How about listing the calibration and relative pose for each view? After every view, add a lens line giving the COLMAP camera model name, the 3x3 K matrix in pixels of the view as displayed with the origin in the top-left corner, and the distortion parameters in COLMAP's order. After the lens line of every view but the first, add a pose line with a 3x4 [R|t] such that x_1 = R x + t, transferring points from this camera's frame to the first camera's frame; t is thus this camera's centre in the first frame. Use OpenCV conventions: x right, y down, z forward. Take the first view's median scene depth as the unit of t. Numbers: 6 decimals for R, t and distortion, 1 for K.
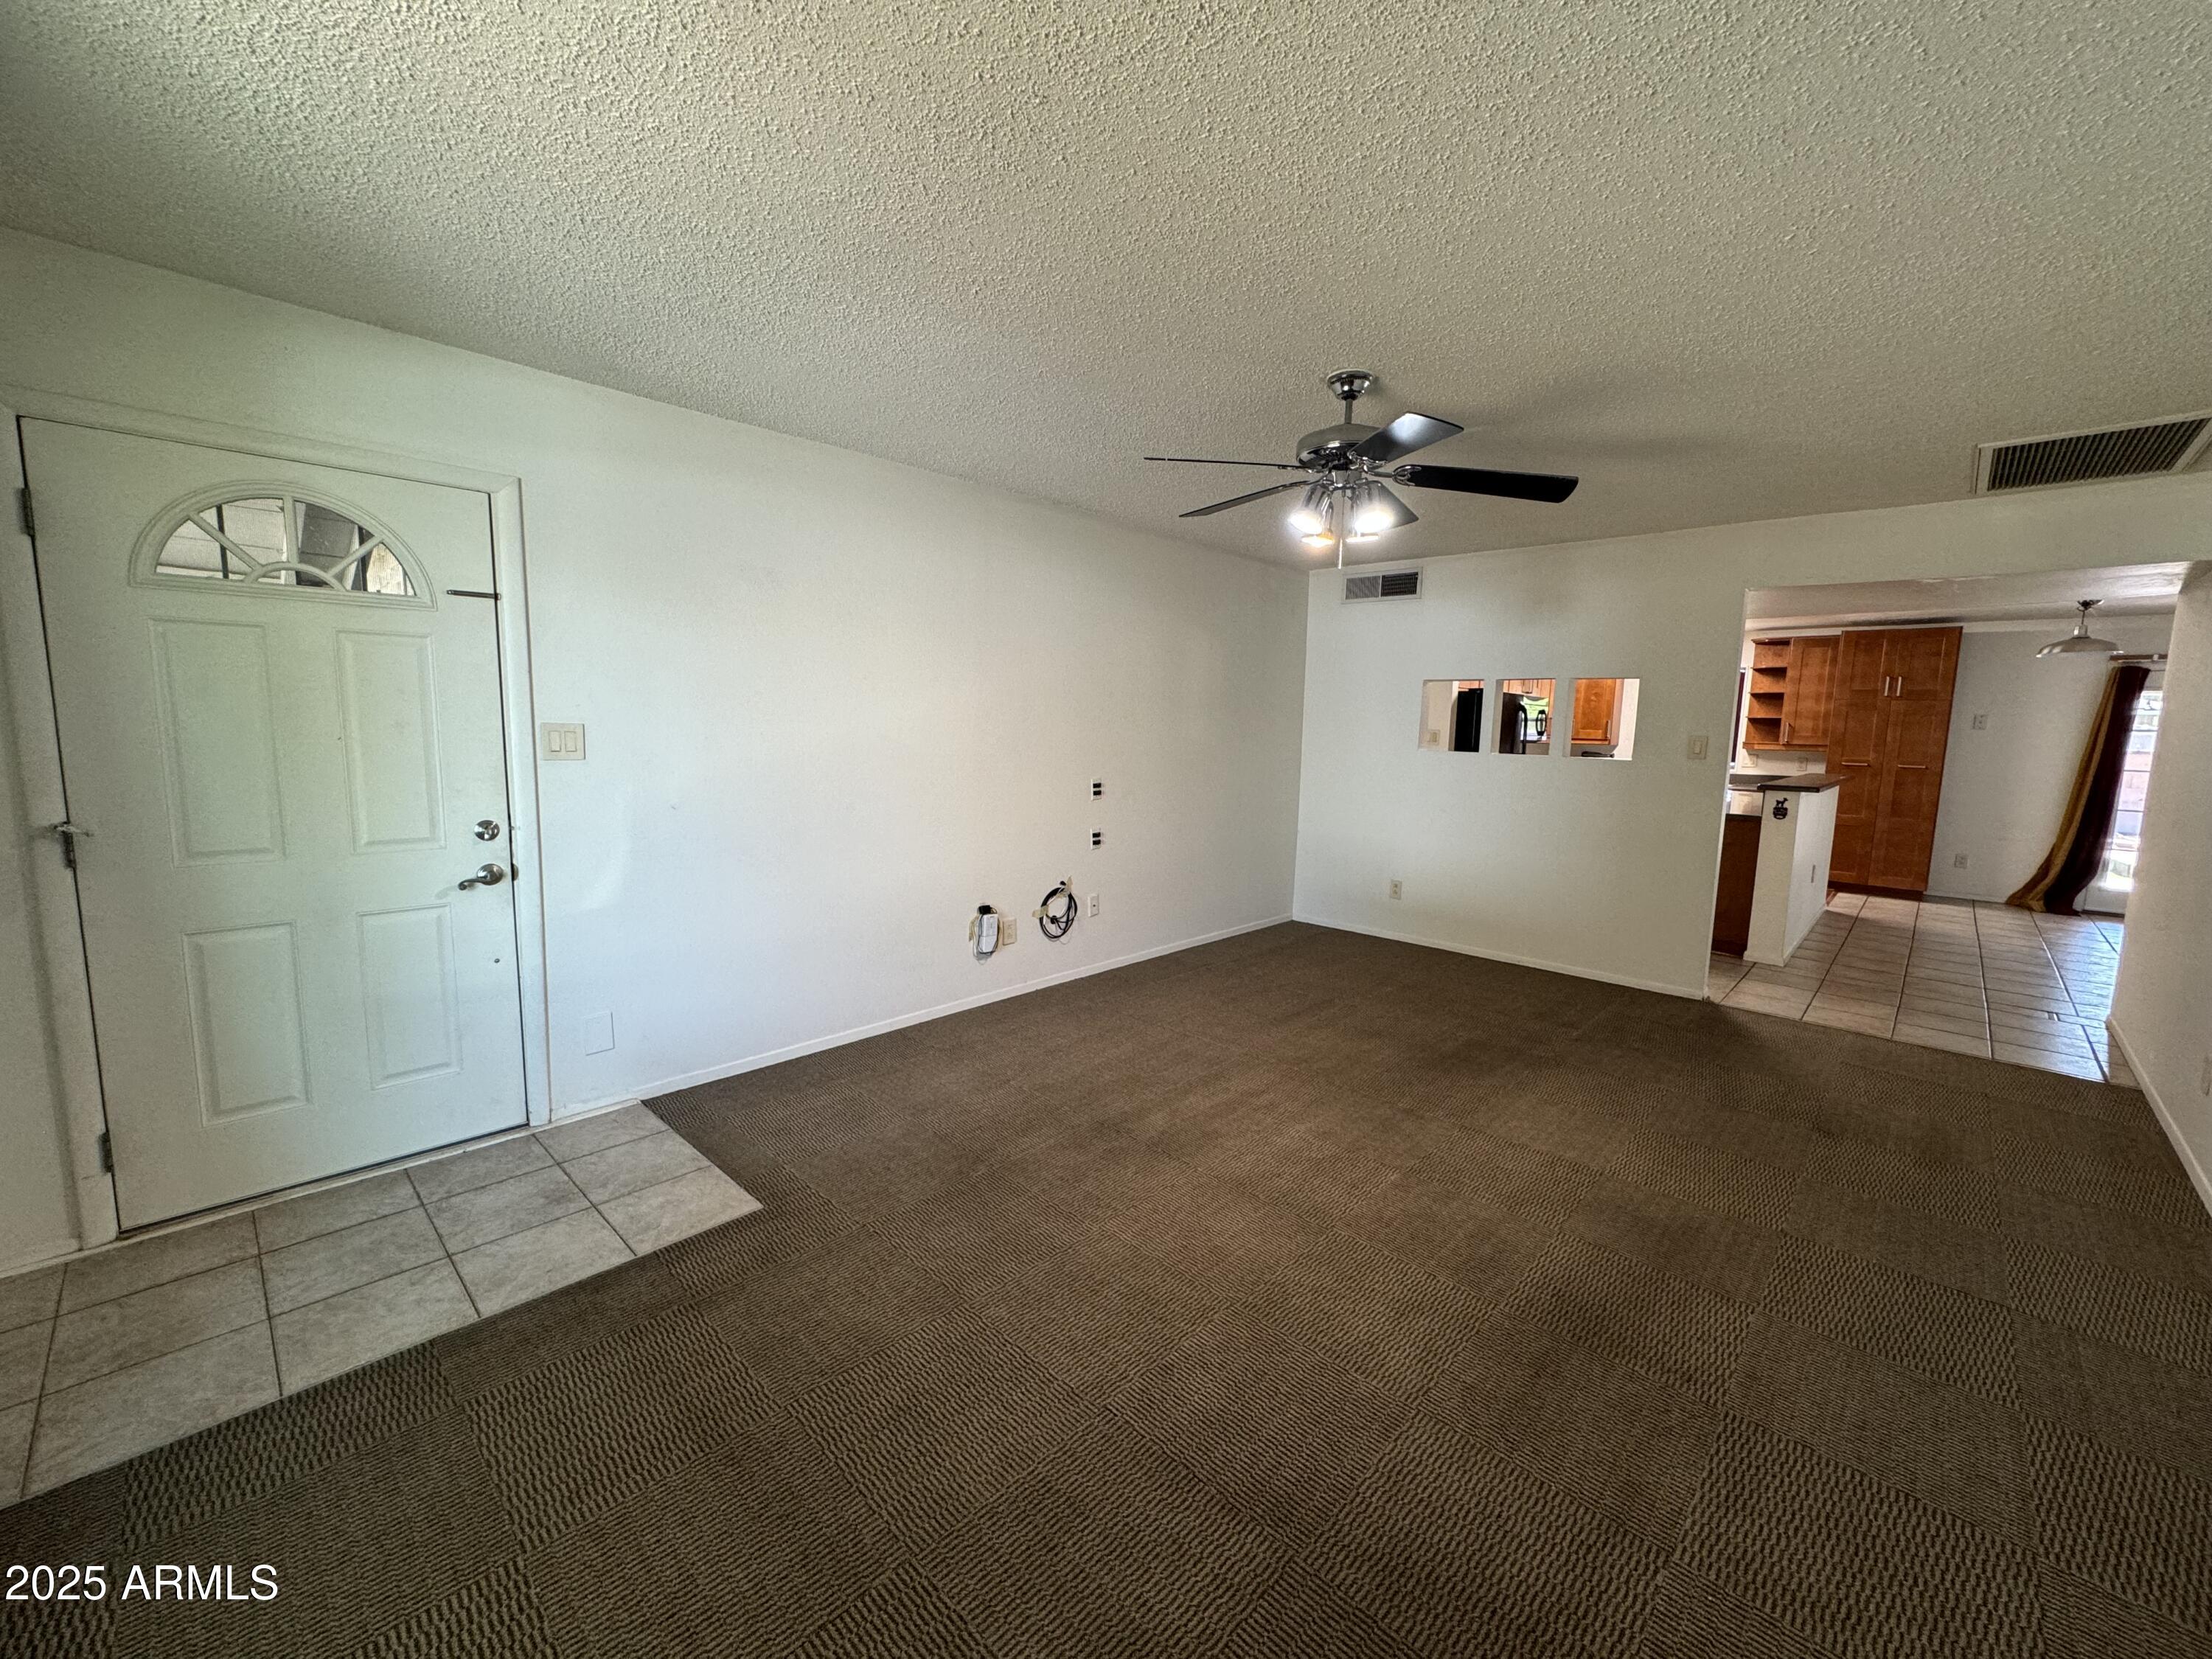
lens RADIAL K [[885.1, 0, 1101.2], [0, 885.1, 833.3], [0, 0, 1]] dist [-0.001081, 0.000608]
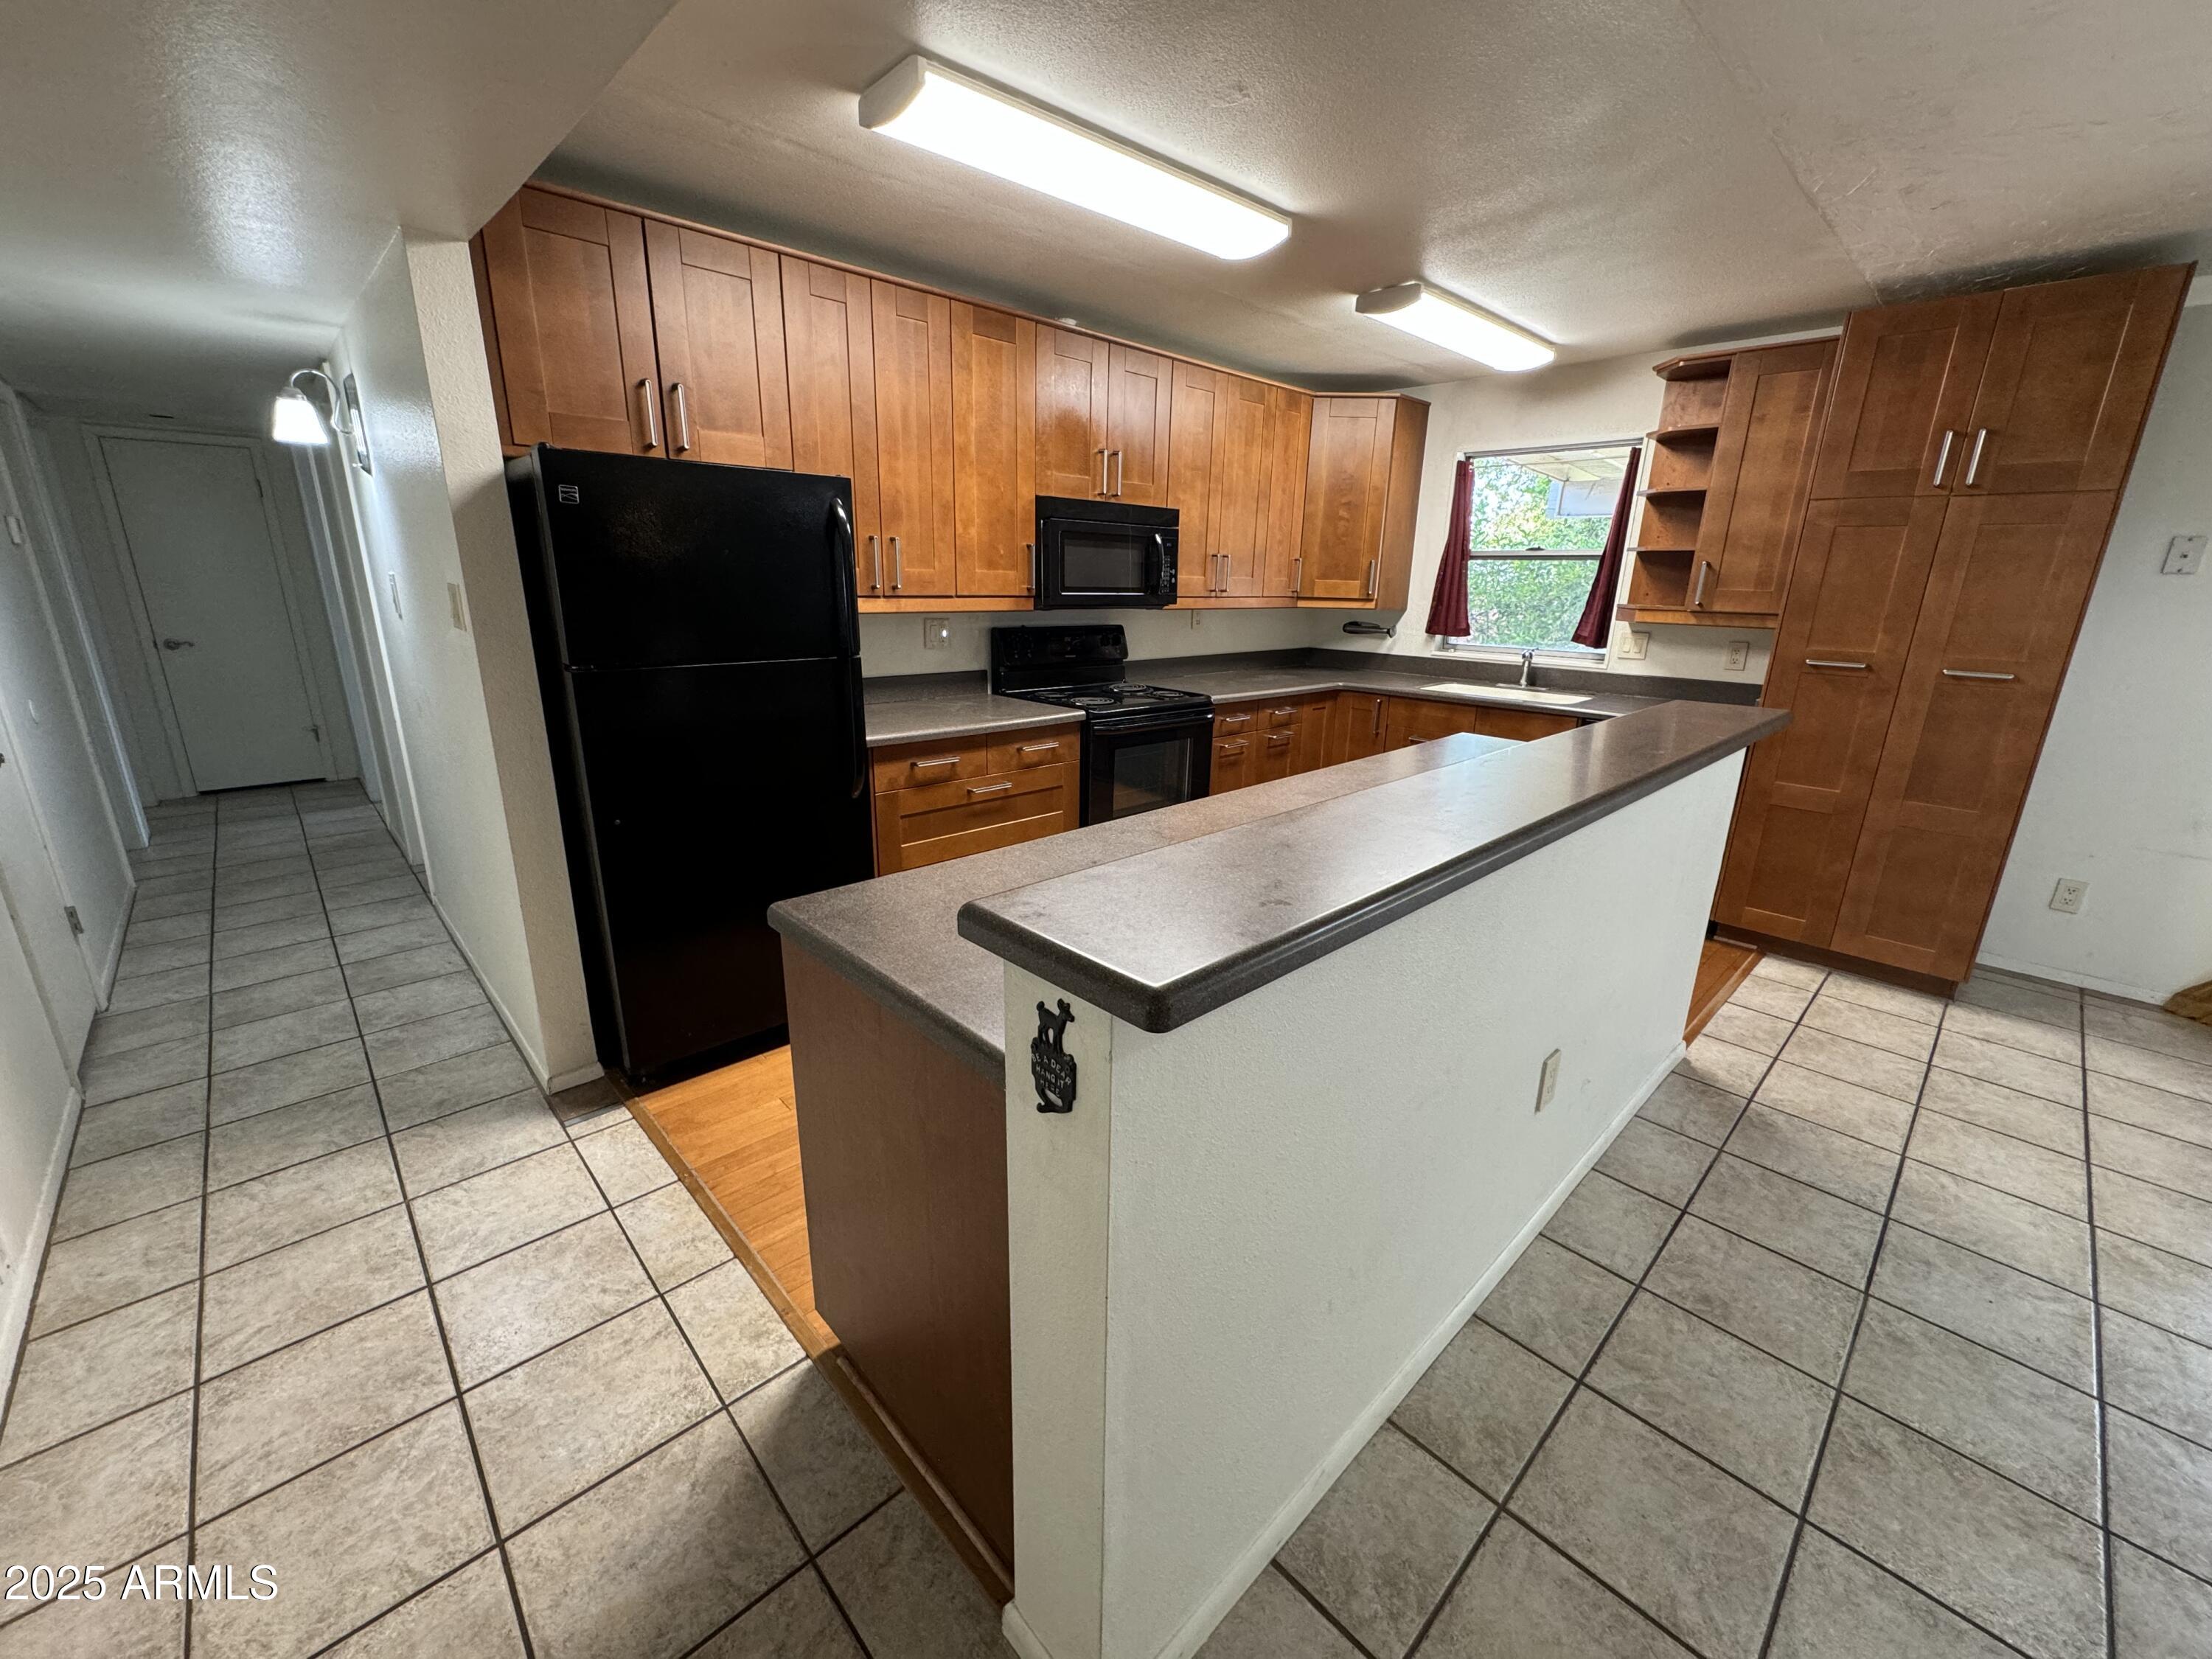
lens RADIAL K [[885.1, 0, 1110.3], [0, 885.1, 829.6], [0, 0, 1]] dist [-0.001081, 0.000608]
pose [[0.998898, 0.006632, -0.046459, 0.801820], [0.000853, 0.987235, 0.159270, -0.101613], [0.046922, -0.159134, 0.986141, 0.850830]]
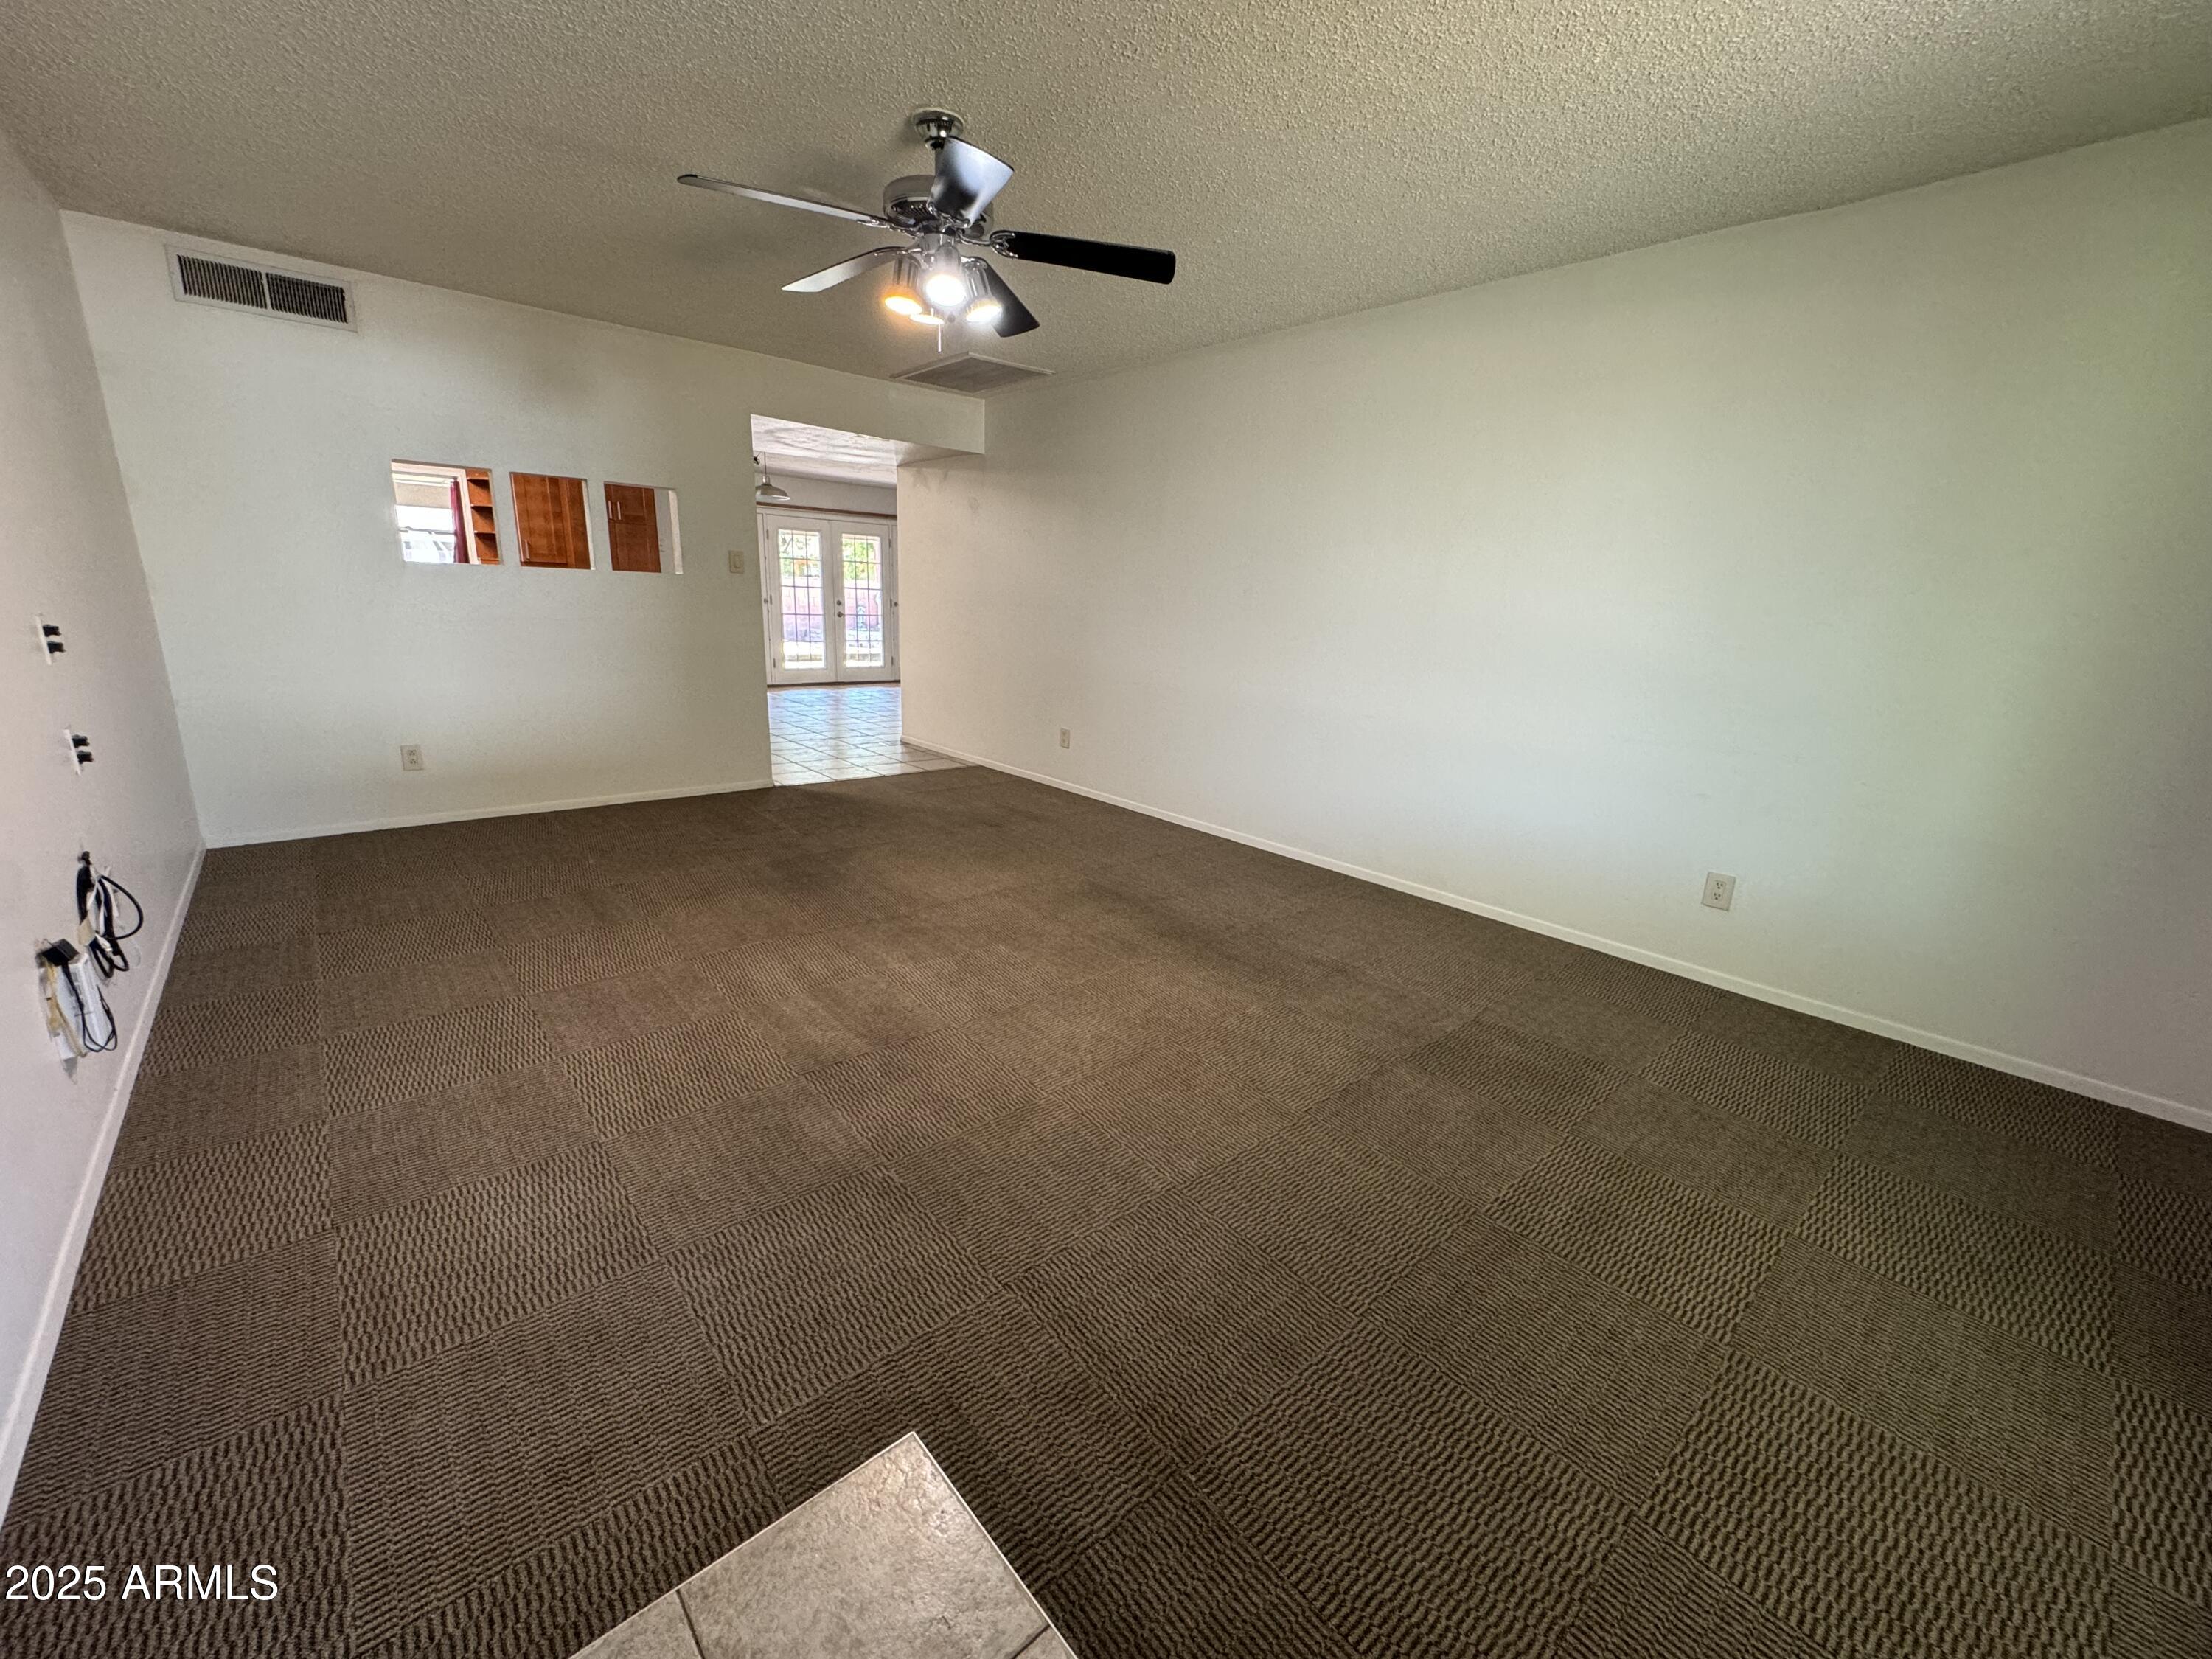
lens RADIAL K [[885.1, 0, 1113.9], [0, 885.1, 830.5], [0, 0, 1]] dist [-0.001081, 0.000608]
pose [[0.076169, -0.274859, 0.958463, -0.384615], [0.088413, 0.959331, 0.268082, -0.027018], [-0.993167, 0.064321, 0.097372, 0.397133]]
